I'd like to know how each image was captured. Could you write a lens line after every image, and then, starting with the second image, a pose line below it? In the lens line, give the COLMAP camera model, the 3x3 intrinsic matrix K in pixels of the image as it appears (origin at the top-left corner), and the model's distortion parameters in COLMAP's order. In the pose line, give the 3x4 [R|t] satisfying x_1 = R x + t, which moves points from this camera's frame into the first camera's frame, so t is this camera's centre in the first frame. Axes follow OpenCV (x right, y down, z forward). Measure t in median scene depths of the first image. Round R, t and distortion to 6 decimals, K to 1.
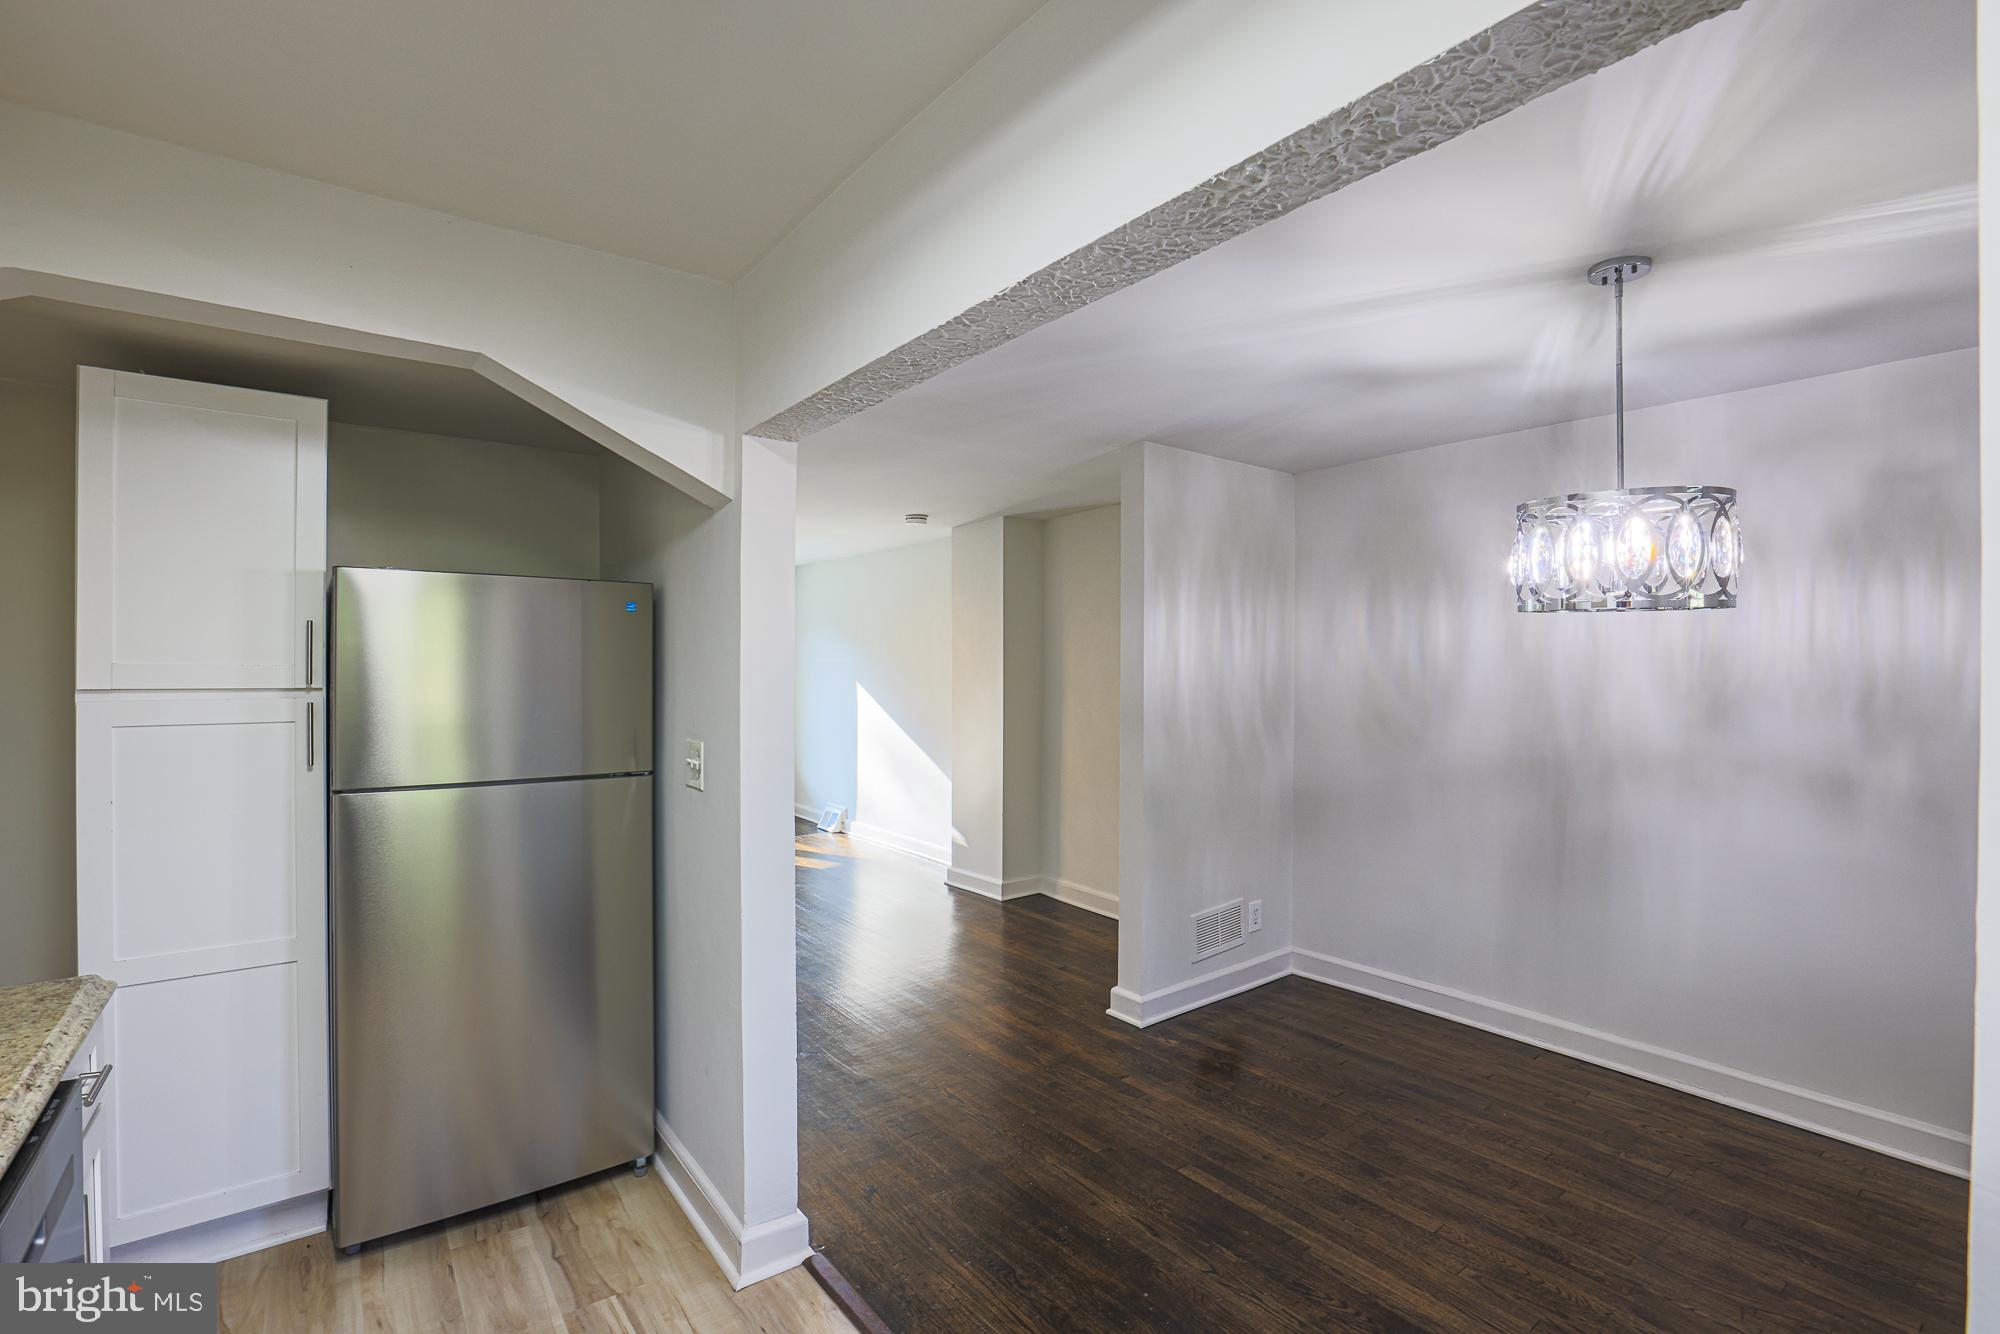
lens RADIAL K [[915.1, 0, 1005.9], [0, 915.1, 662.2], [0, 0, 1]] dist [-0.051472, 0.016206]
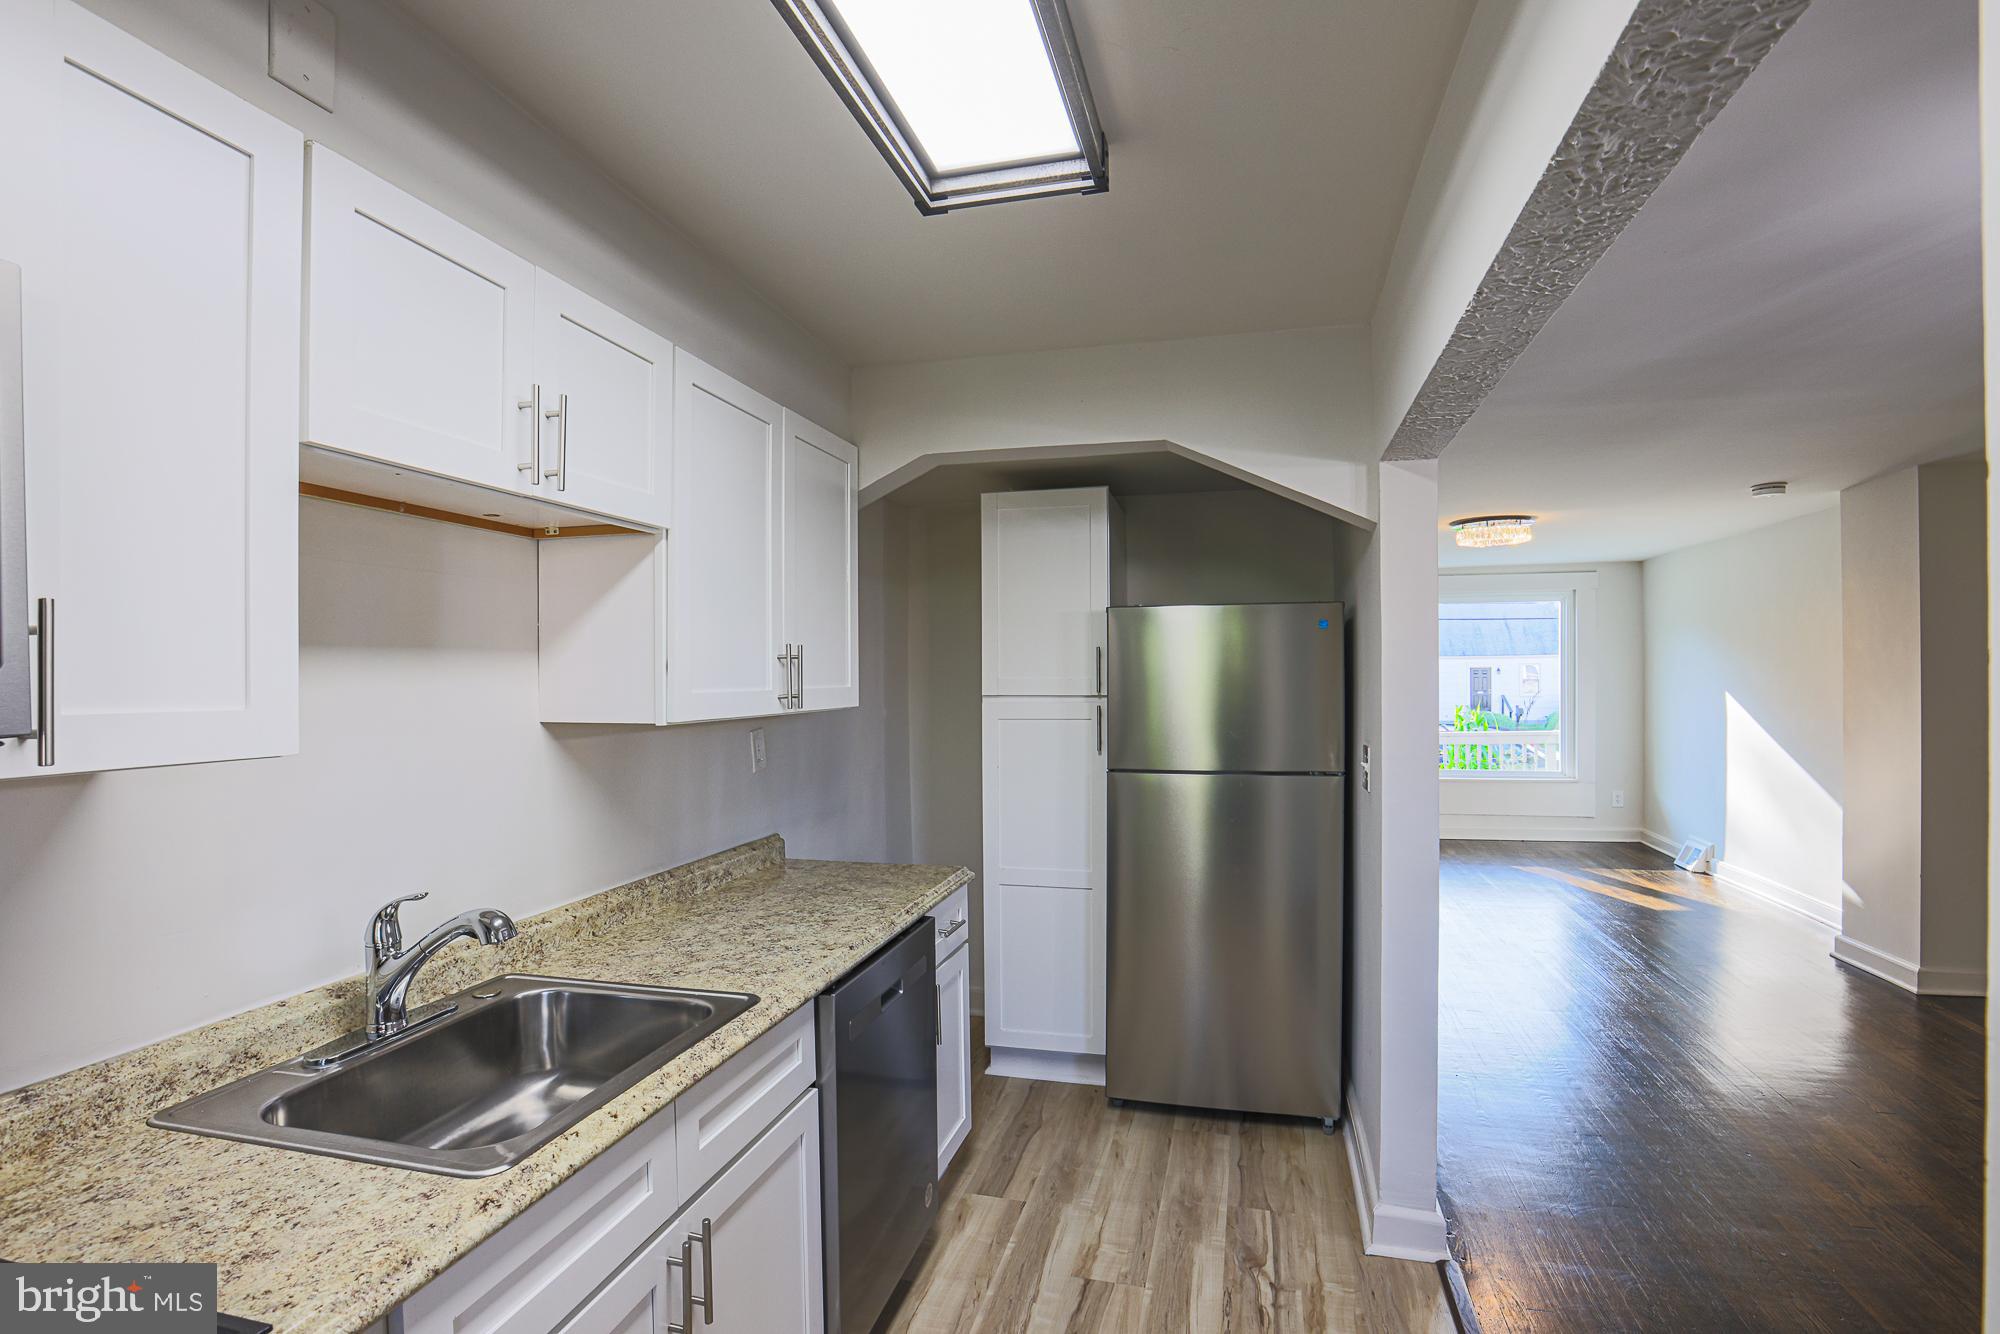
lens RADIAL K [[938.9, 0, 1013.3], [0, 938.9, 673.5], [0, 0, 1]] dist [-0.057059, 0.021577]
pose [[0.619825, -0.009115, -0.784687, 0.238612], [0.012775, 0.999917, -0.001525, -0.003449], [0.784636, -0.009079, 0.619890, -0.013954]]
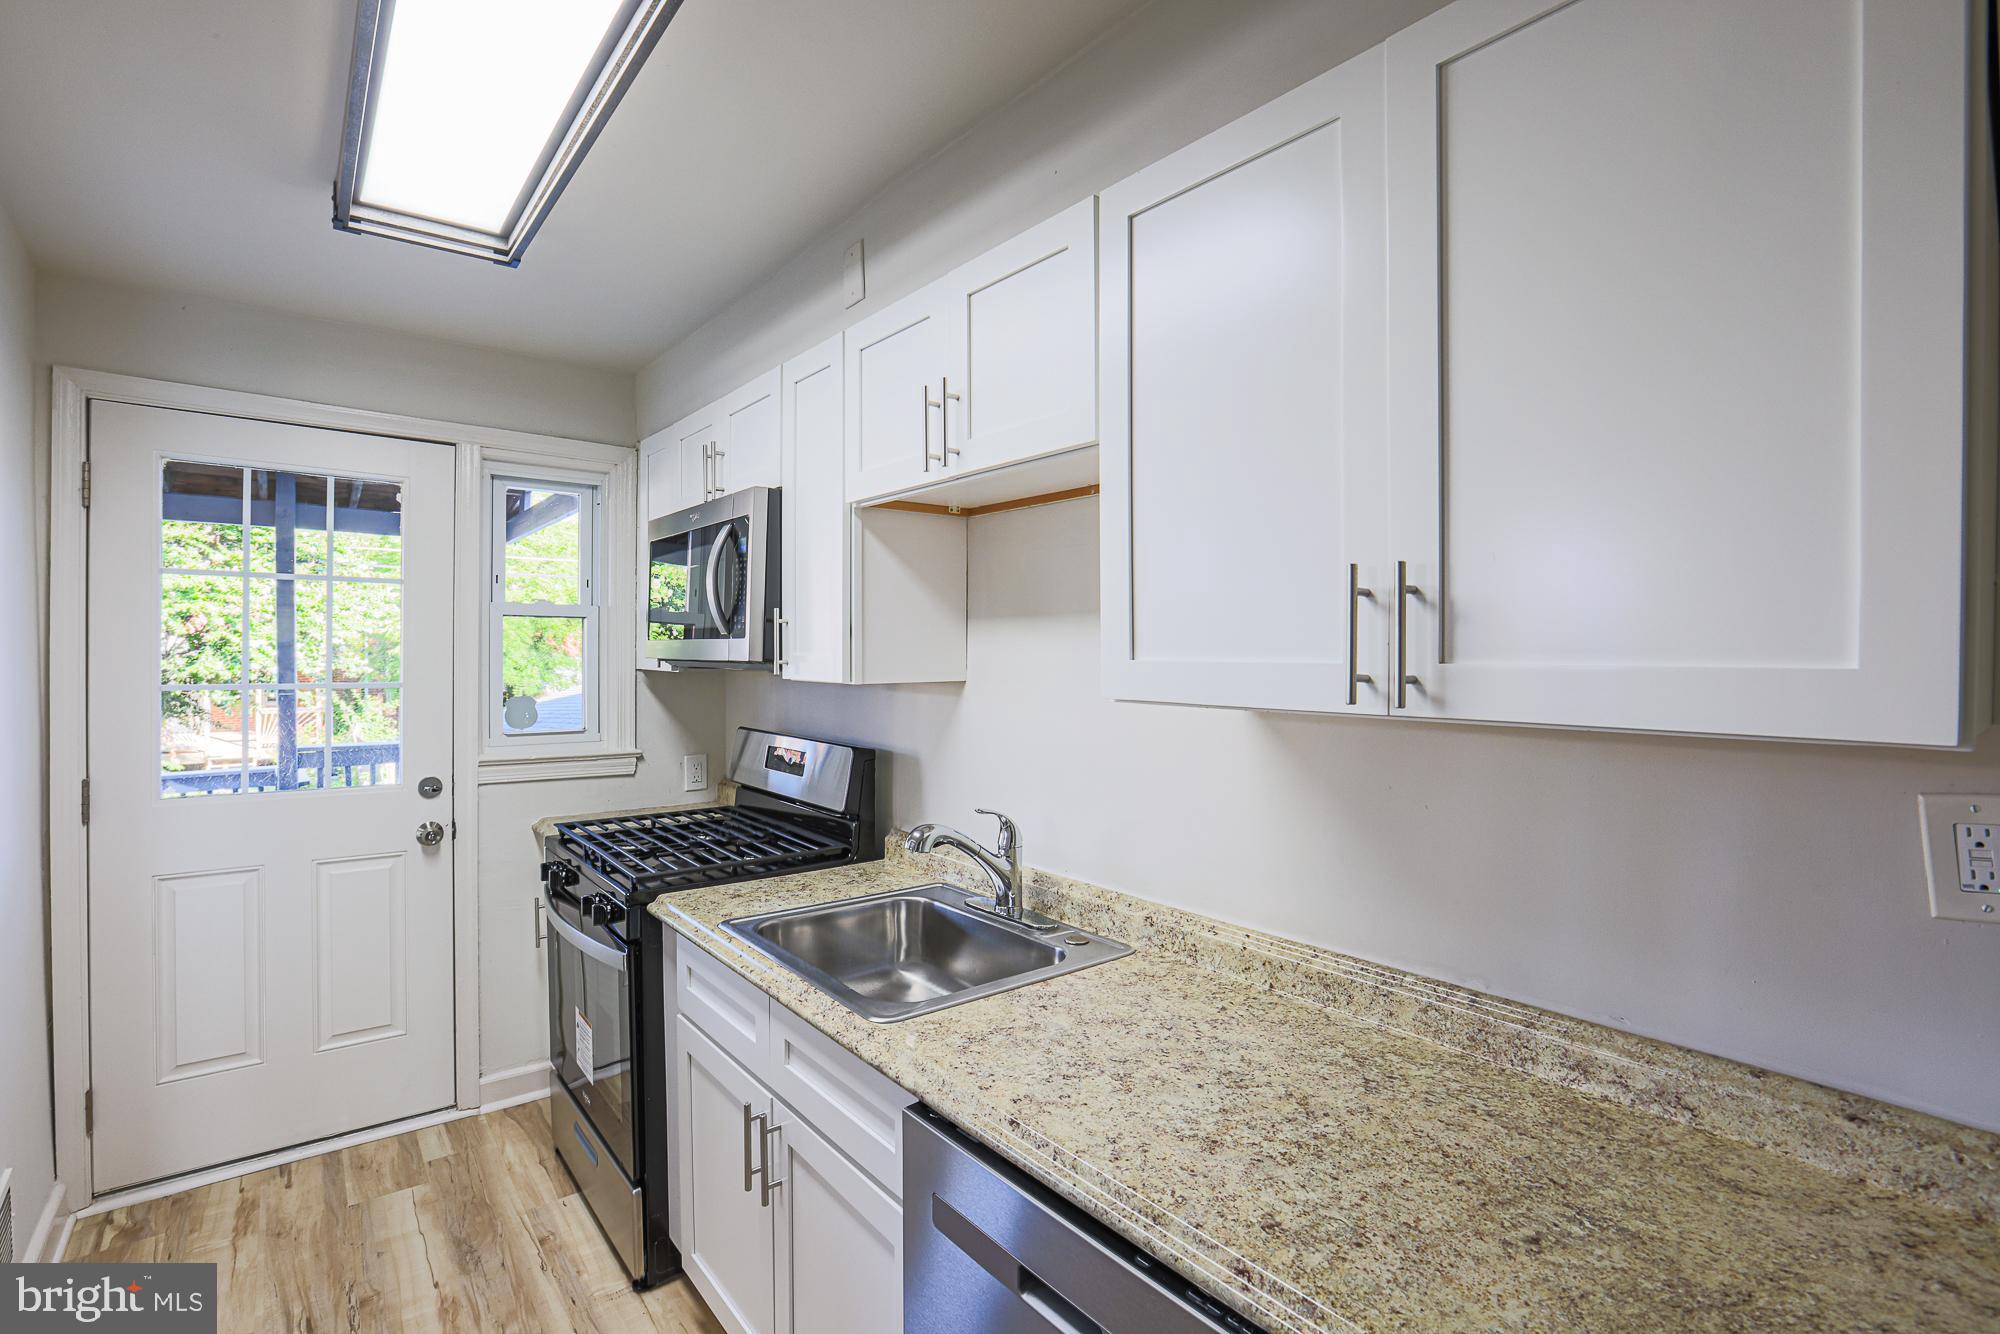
lens RADIAL K [[915.1, 0, 1005.9], [0, 915.1, 662.2], [0, 0, 1]] dist [-0.051472, 0.016206]
pose [[-0.999572, -0.006446, -0.028520, -0.385625], [-0.006672, 0.999947, 0.007823, 0.005498], [0.028468, 0.008010, -0.999563, 0.711474]]
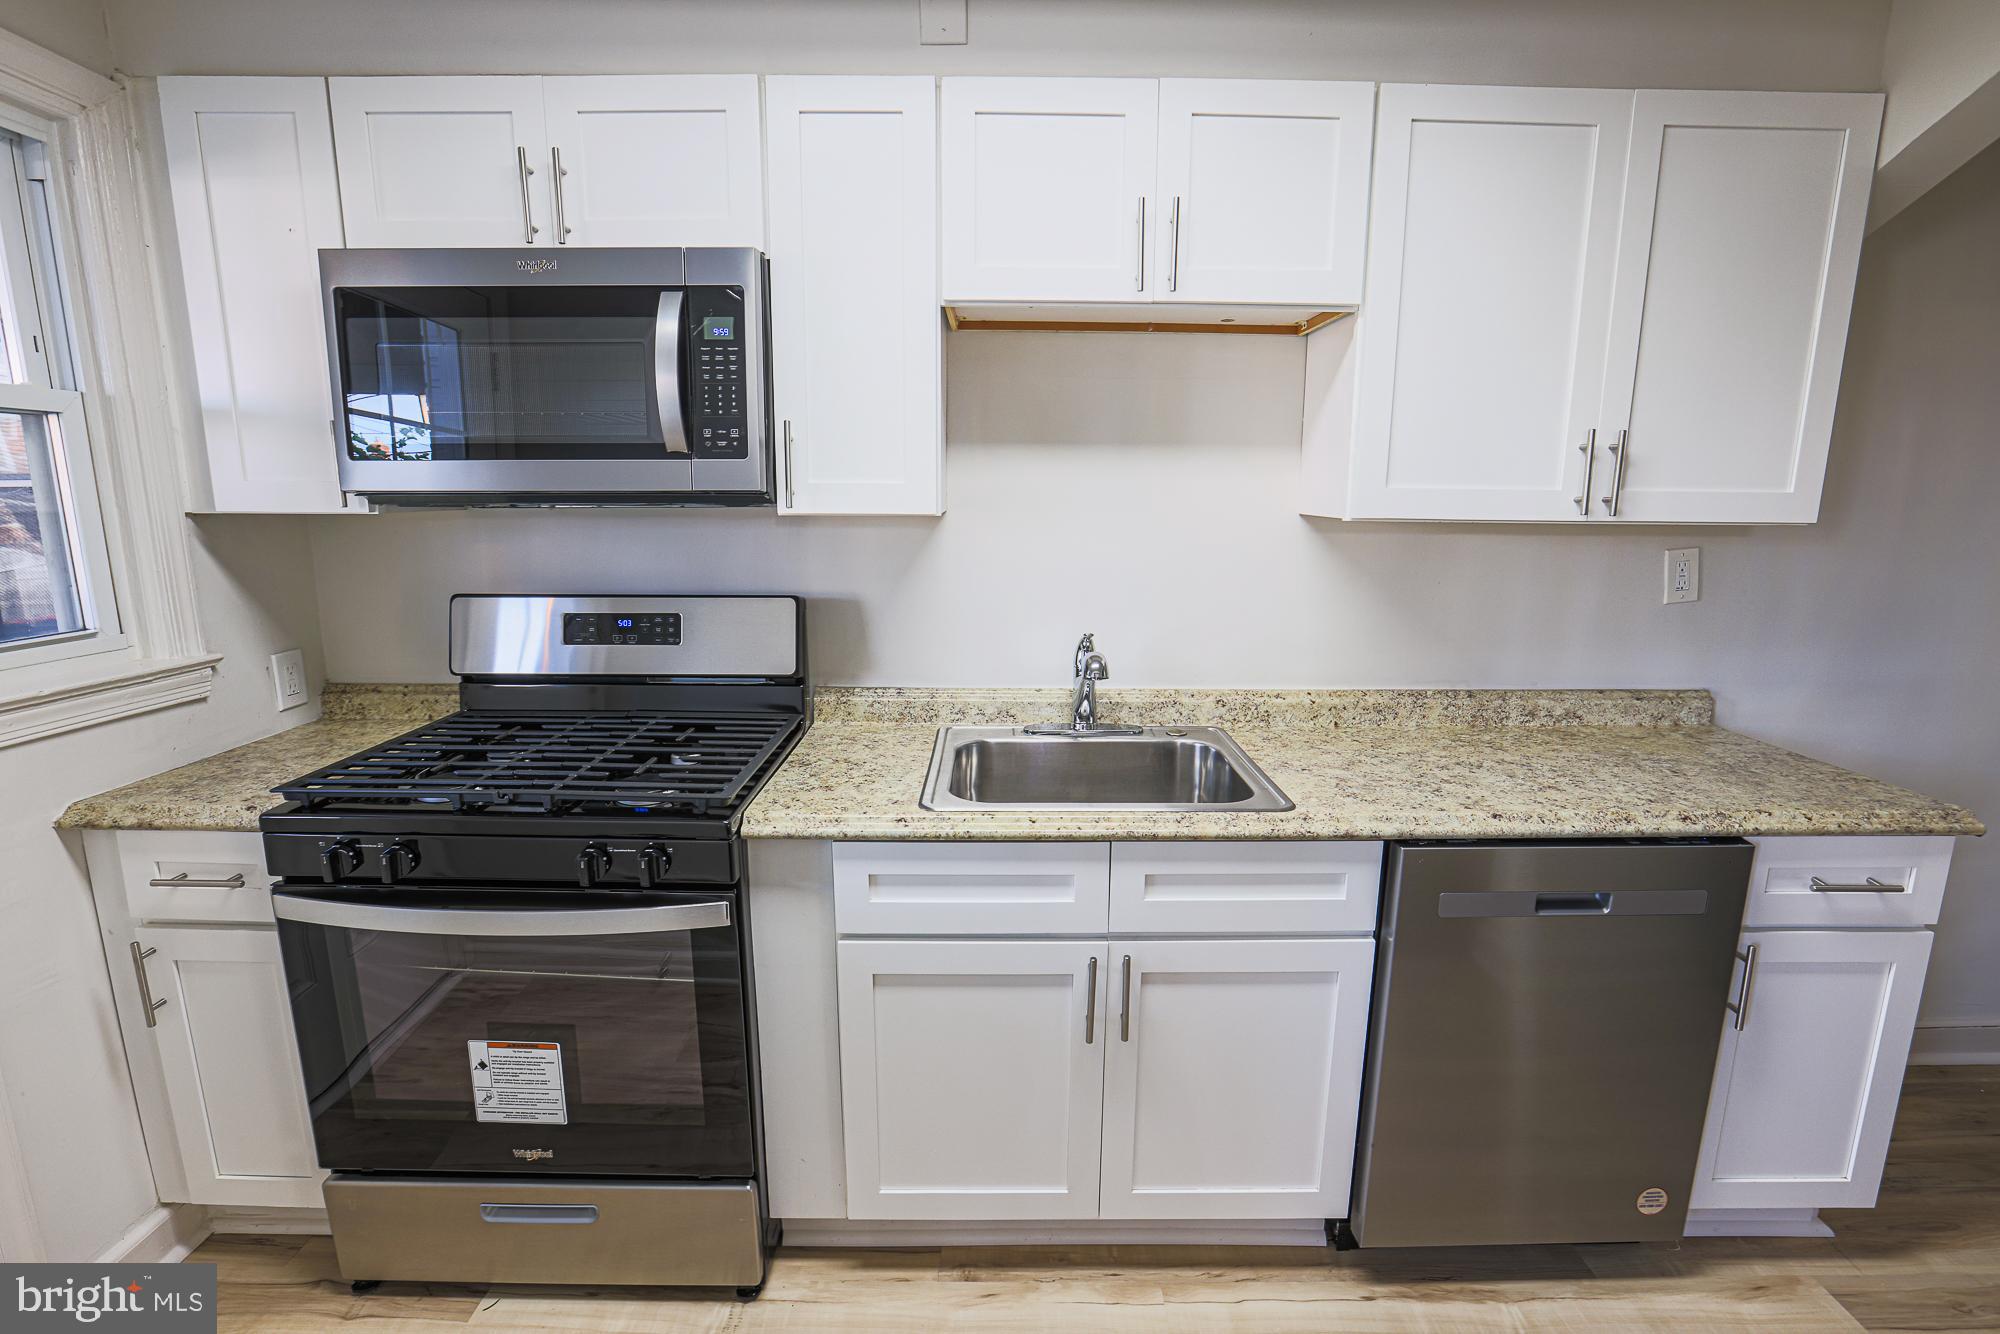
lens RADIAL K [[915.1, 0, 1005.9], [0, 915.1, 662.2], [0, 0, 1]] dist [-0.051472, 0.016206]
pose [[-0.605687, 0.142433, -0.782852, 0.195763], [-0.003963, 0.983296, 0.181968, 0.013061], [0.795693, 0.113319, -0.595005, 0.408131]]
